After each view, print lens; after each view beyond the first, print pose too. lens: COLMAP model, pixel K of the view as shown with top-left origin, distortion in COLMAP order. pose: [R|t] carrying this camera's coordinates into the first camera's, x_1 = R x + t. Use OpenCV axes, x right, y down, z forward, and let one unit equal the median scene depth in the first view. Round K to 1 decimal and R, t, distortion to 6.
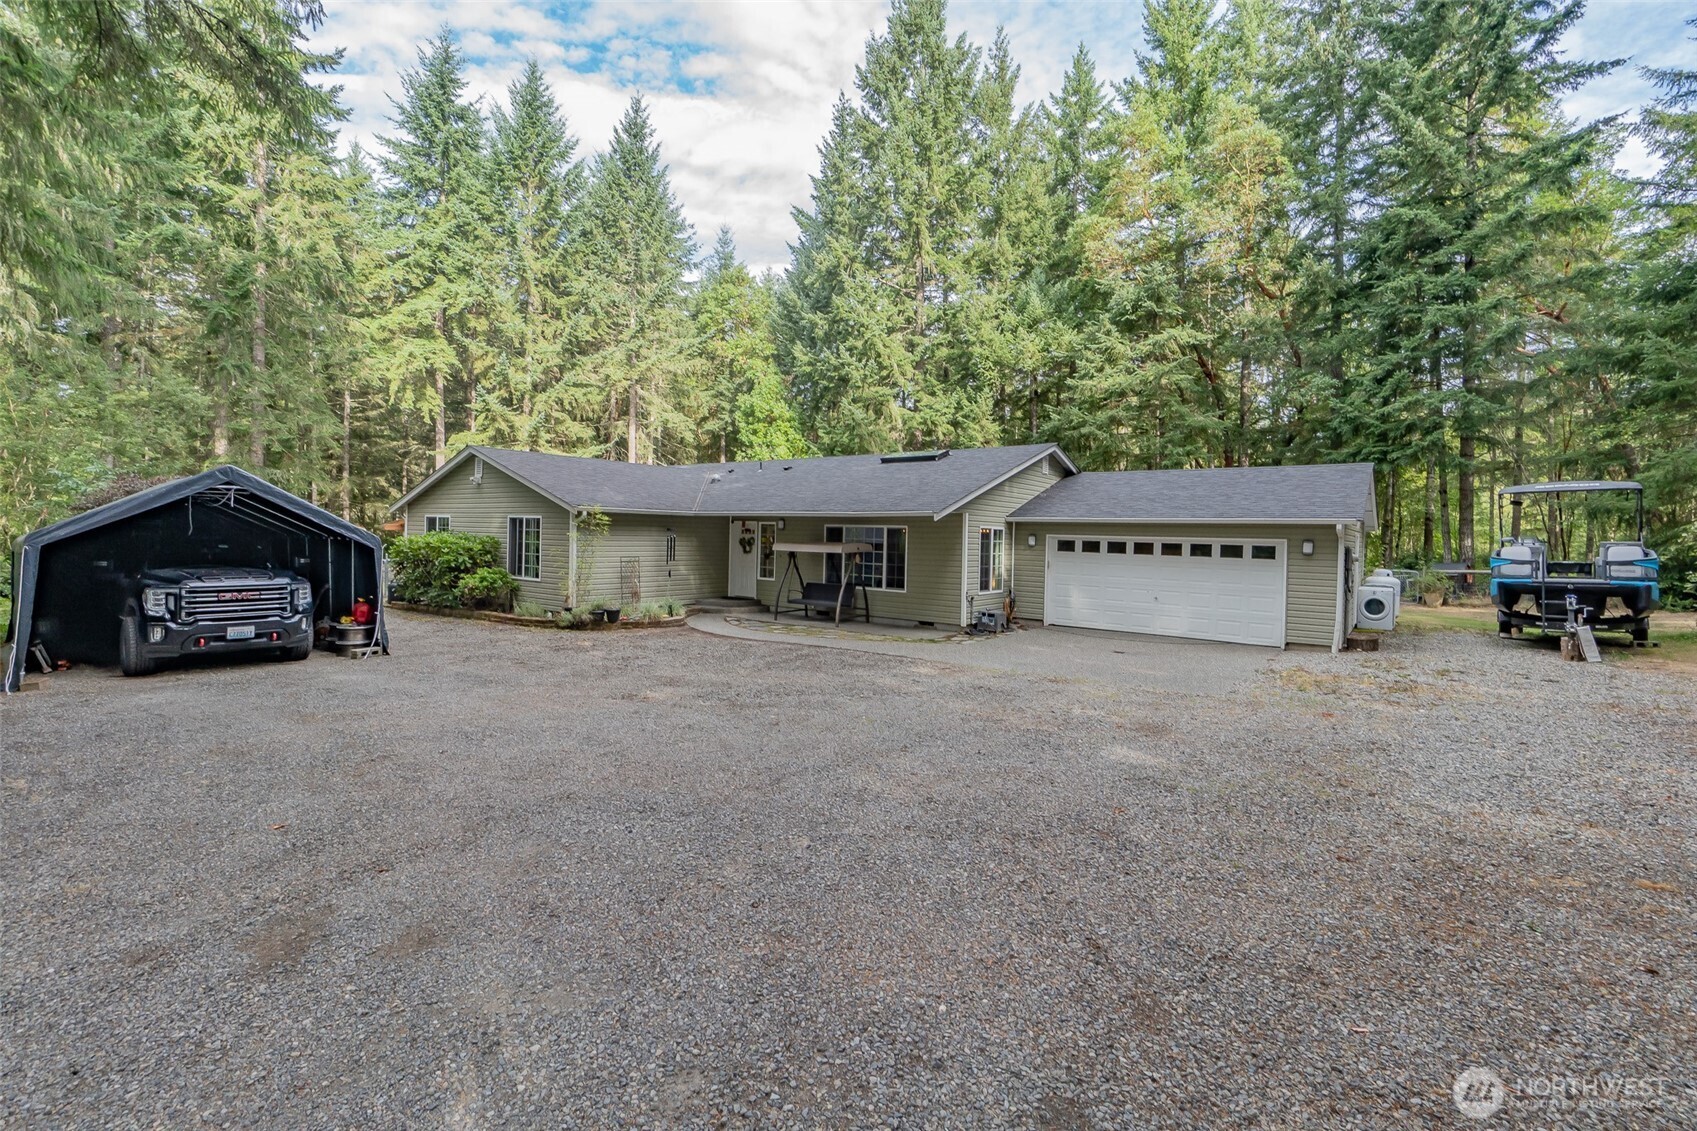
lens RADIAL K [[744.1, 0, 846.7], [0, 744.1, 540.8], [0, 0, 1]] dist [-0.002793, -0.000235]
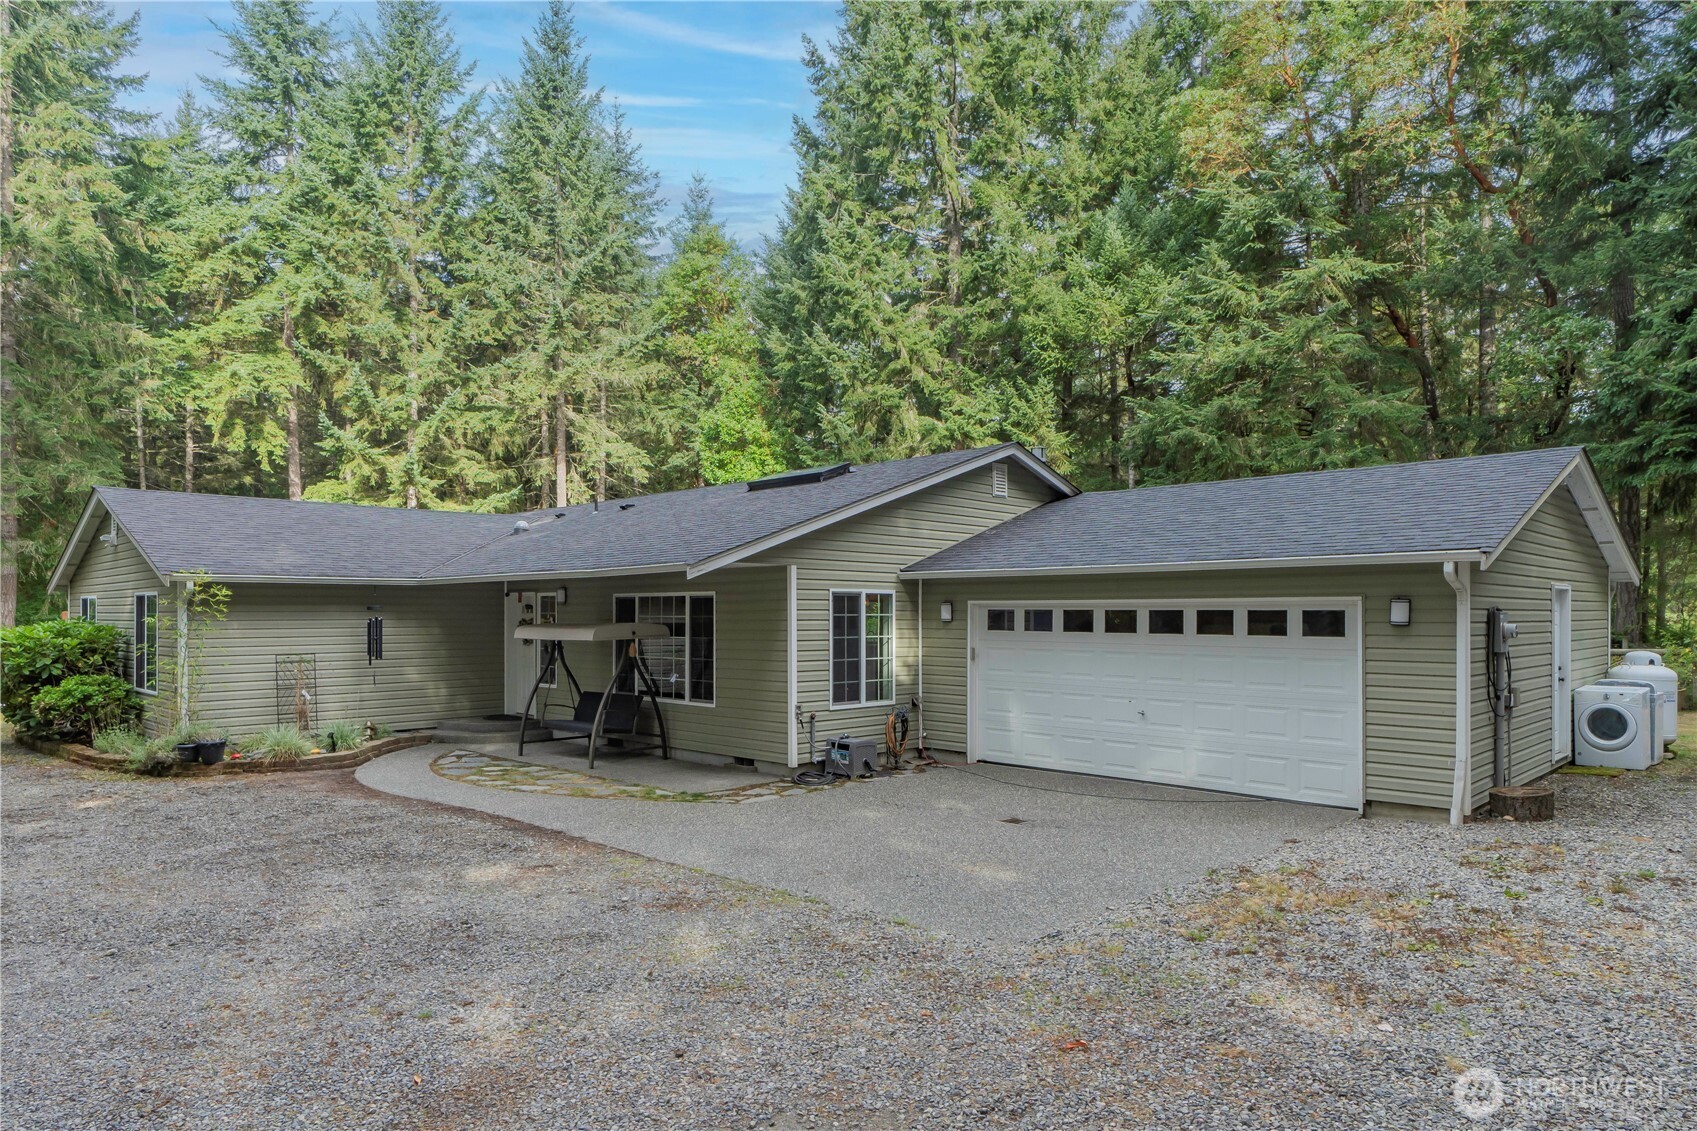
lens RADIAL K [[1029.0, 0, 848.8], [0, 1029.0, 617.5], [0, 0, 1]] dist [-0.002779, -0.001025]
pose [[0.991223, -0.023229, -0.130144, 0.132068], [0.022453, 0.999720, -0.007432, 0.003804], [0.130280, 0.004445, 0.991467, 0.102223]]
